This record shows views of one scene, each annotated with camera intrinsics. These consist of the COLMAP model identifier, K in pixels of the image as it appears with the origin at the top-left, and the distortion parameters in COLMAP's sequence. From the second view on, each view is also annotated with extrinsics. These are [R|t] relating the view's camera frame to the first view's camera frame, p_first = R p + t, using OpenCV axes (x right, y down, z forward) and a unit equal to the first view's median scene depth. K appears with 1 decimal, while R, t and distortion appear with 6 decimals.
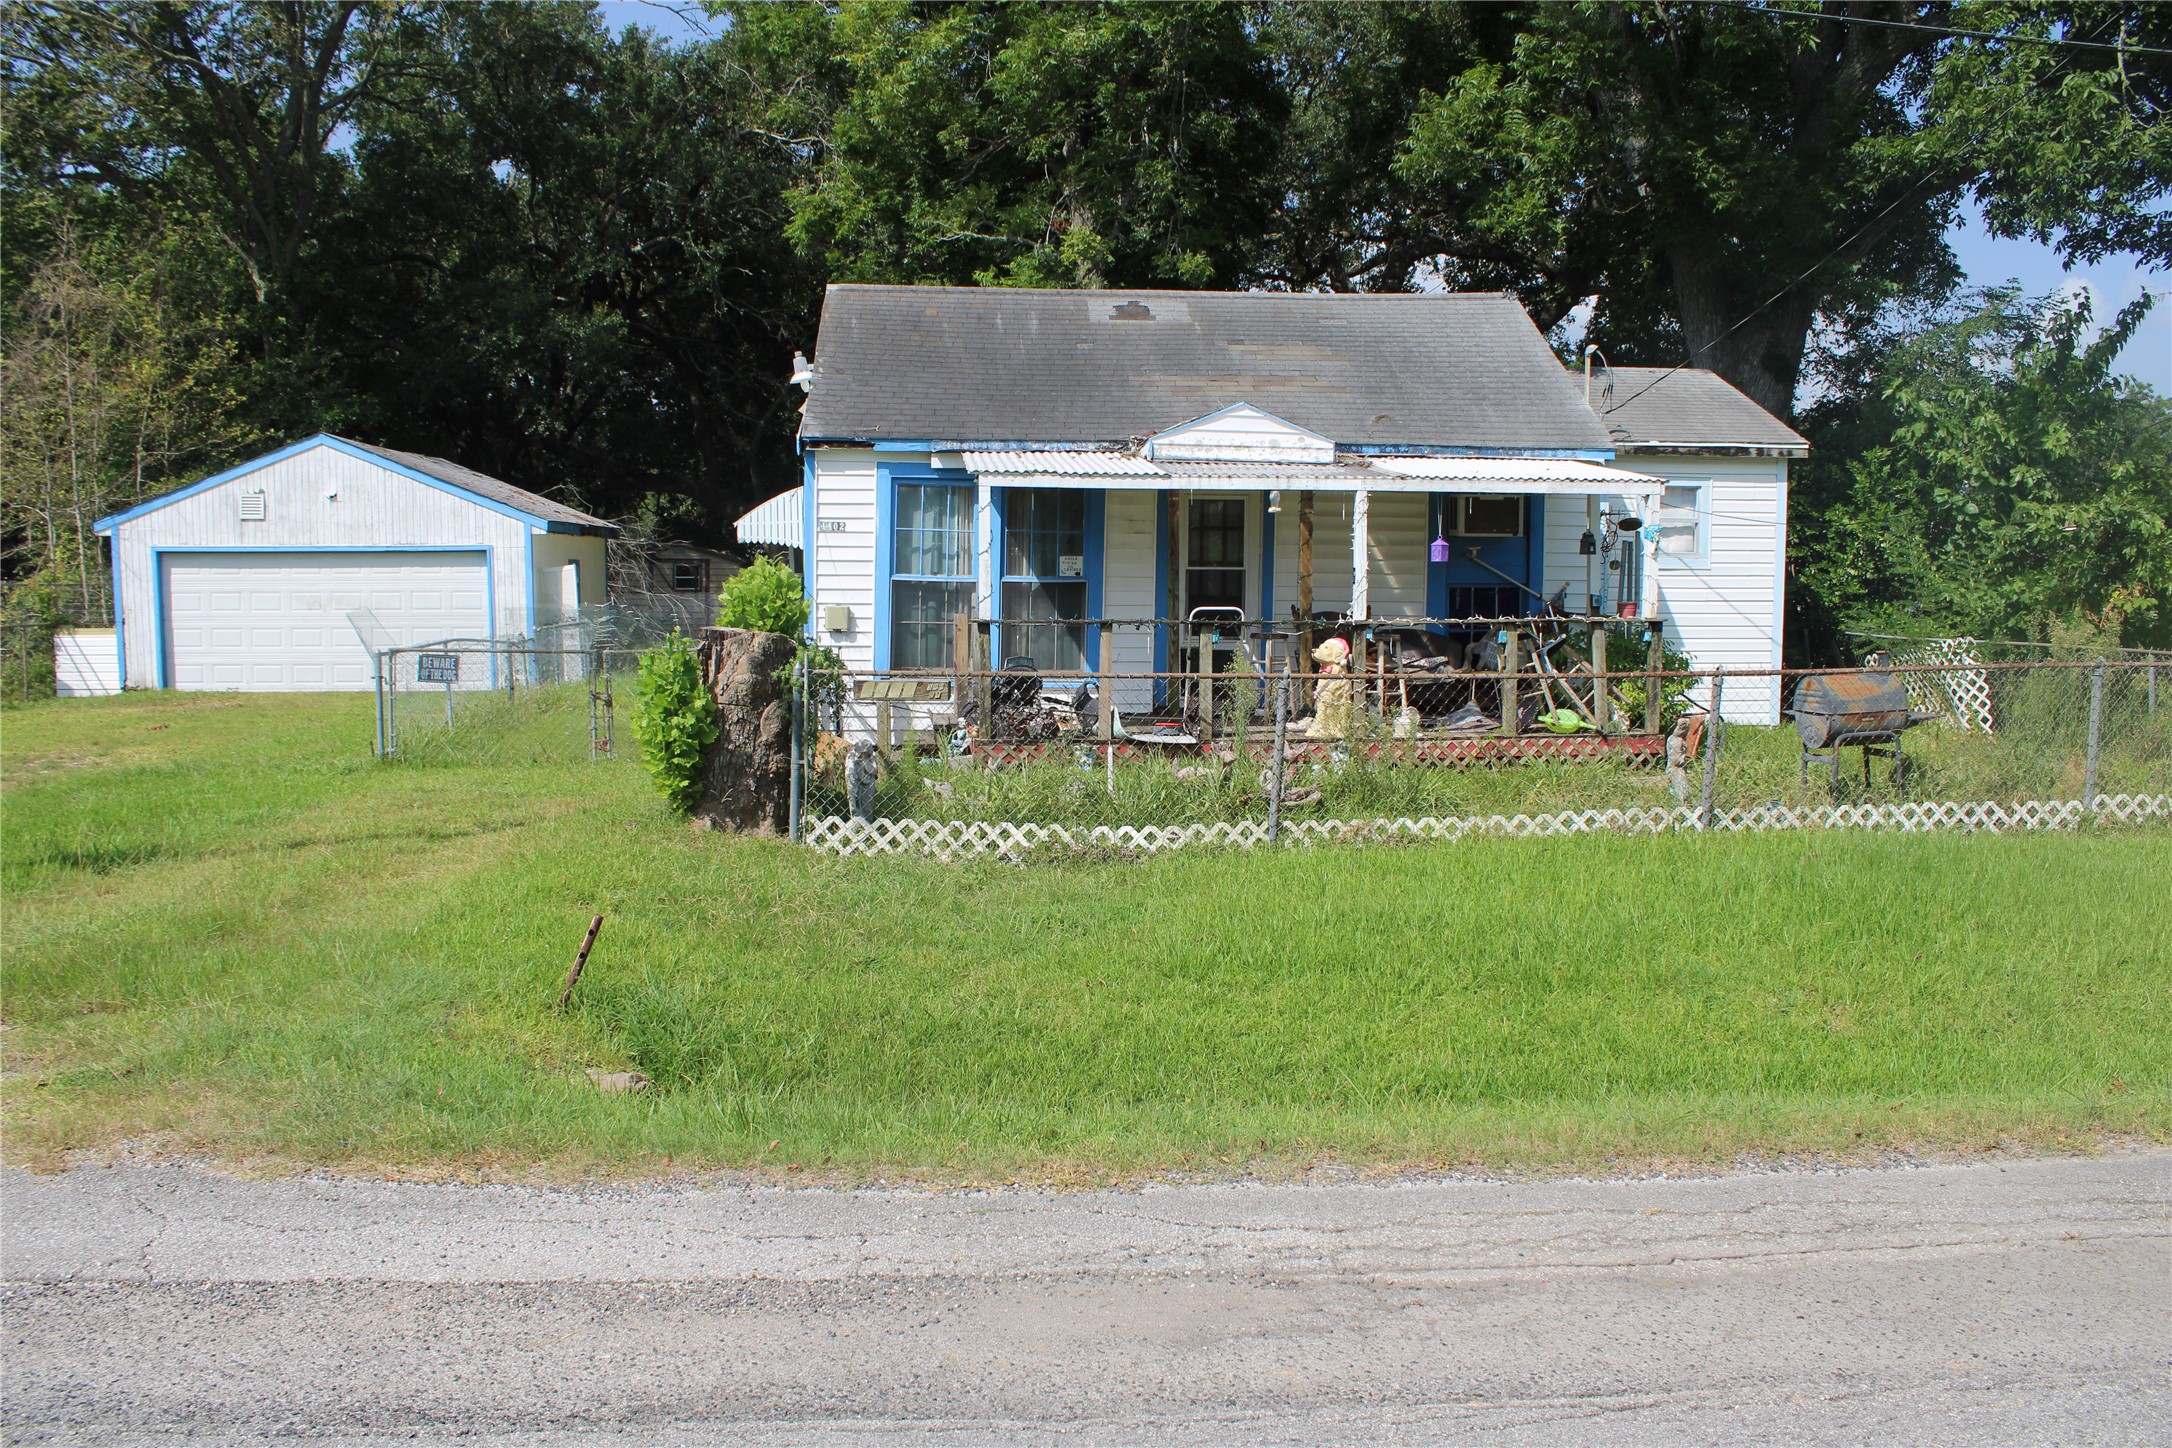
lens RADIAL K [[1822.4, 0, 1086.0], [0, 1822.4, 724.0], [0, 0, 1]] dist [-0.173928, 0.192385]
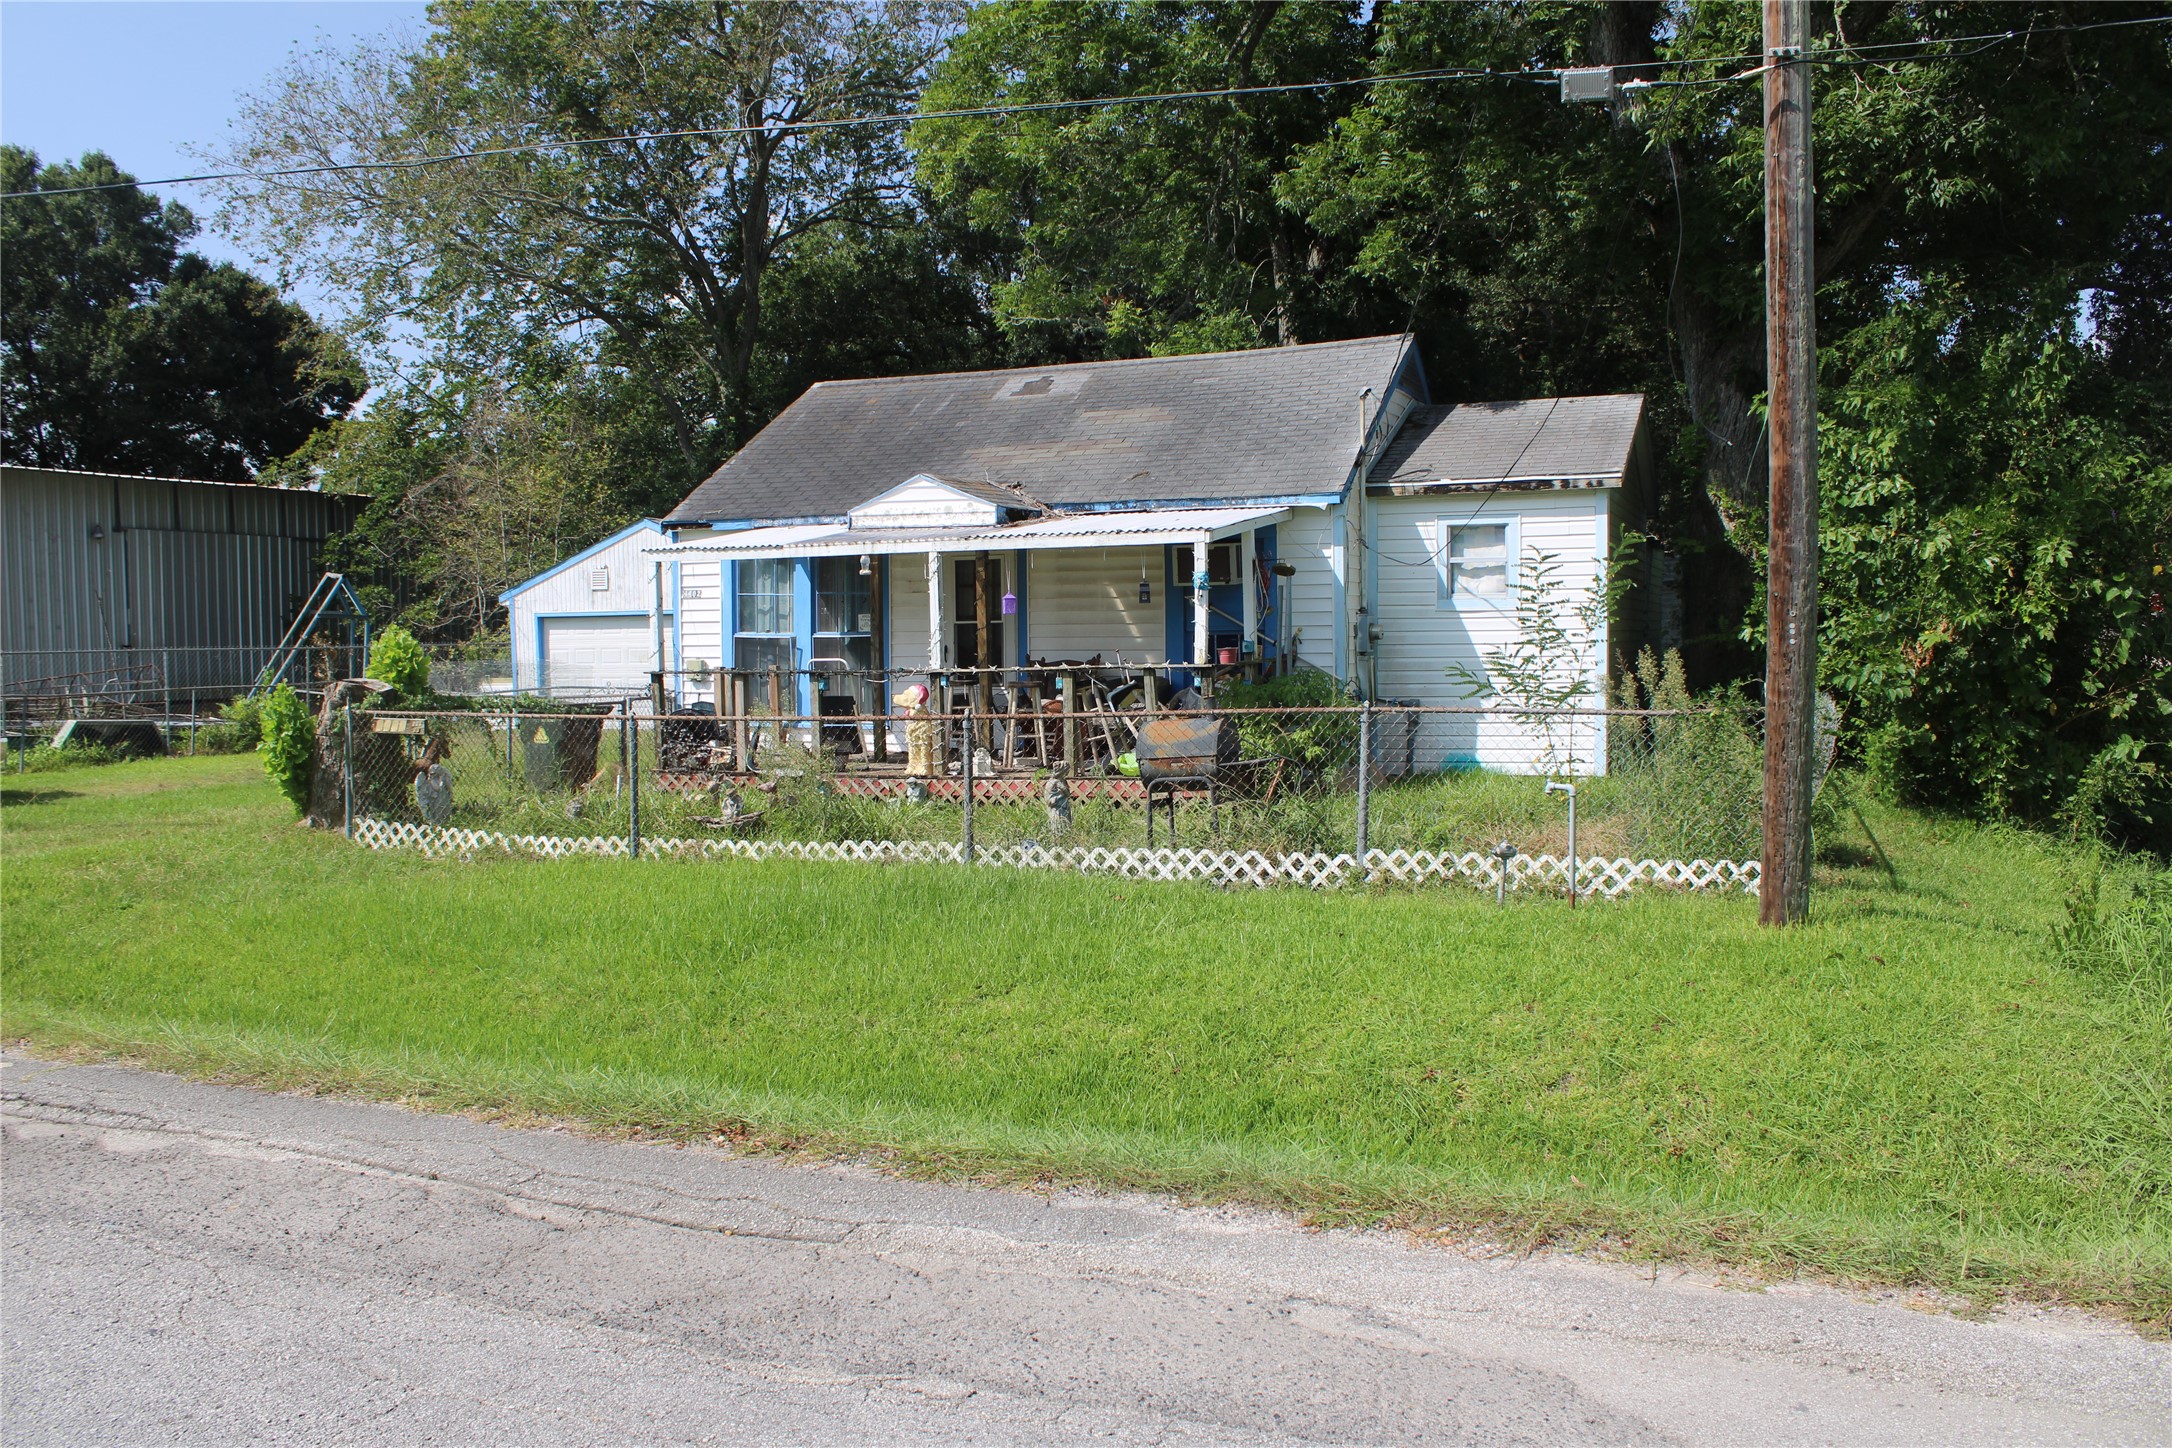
lens RADIAL K [[1822.4, 0, 1086.0], [0, 1822.4, 724.0], [0, 0, 1]] dist [-0.173928, 0.192385]
pose [[0.884243, 0.008535, -0.466949, 0.745815], [-0.020837, 0.999558, -0.021188, -0.002176], [0.466562, 0.028466, 0.884030, 0.065536]]
